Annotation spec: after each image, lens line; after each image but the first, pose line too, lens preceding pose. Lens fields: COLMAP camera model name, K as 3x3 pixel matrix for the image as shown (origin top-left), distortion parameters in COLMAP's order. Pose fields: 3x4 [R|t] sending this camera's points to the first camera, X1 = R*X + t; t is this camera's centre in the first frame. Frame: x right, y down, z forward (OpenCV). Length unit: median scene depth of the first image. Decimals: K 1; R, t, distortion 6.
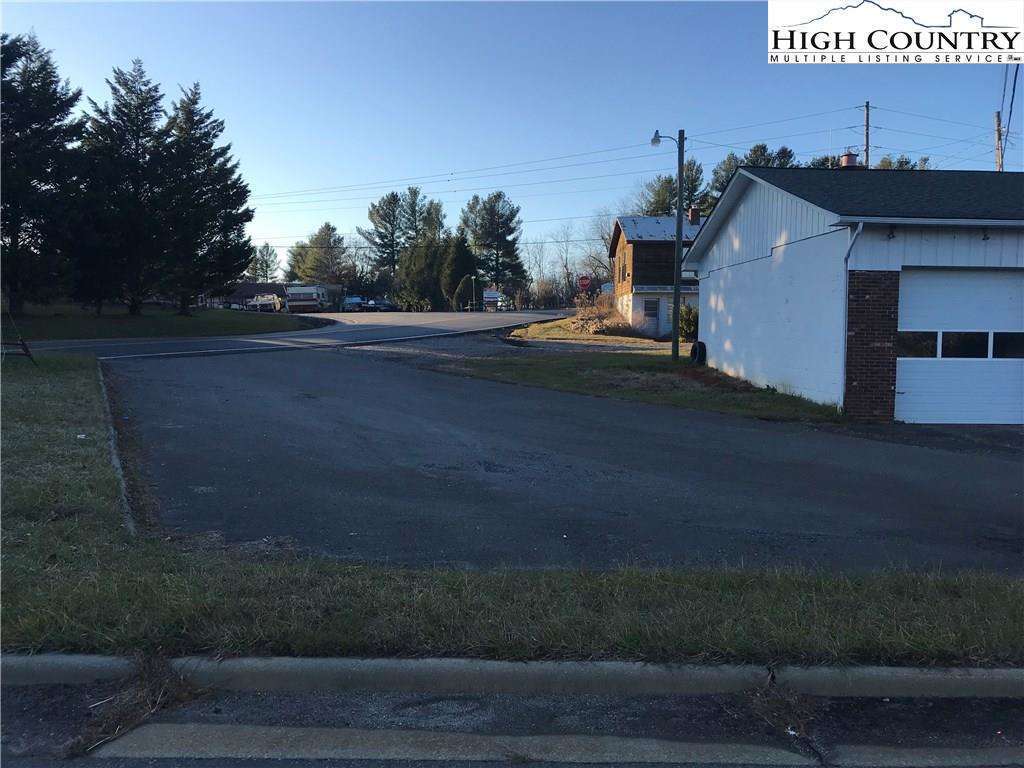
lens RADIAL K [[861.9, 0, 511.4], [0, 861.9, 380.3], [0, 0, 1]] dist [-0.001878, 0.042951]
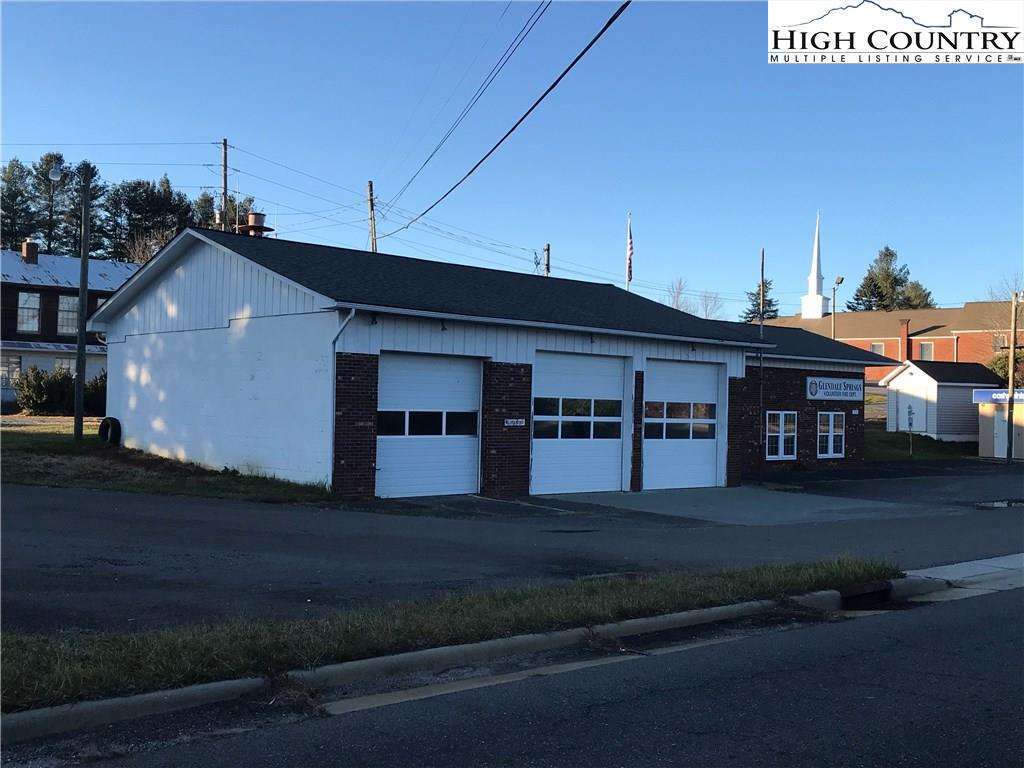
lens RADIAL K [[1105.6, 0, 512.8], [0, 1105.6, 383.6], [0, 0, 1]] dist [0.083433, 0.000000]
pose [[0.771469, 0.016339, 0.636057, -0.240679], [0.026391, 0.997988, -0.057646, -0.006656], [-0.635719, 0.061258, 0.769486, -0.127547]]
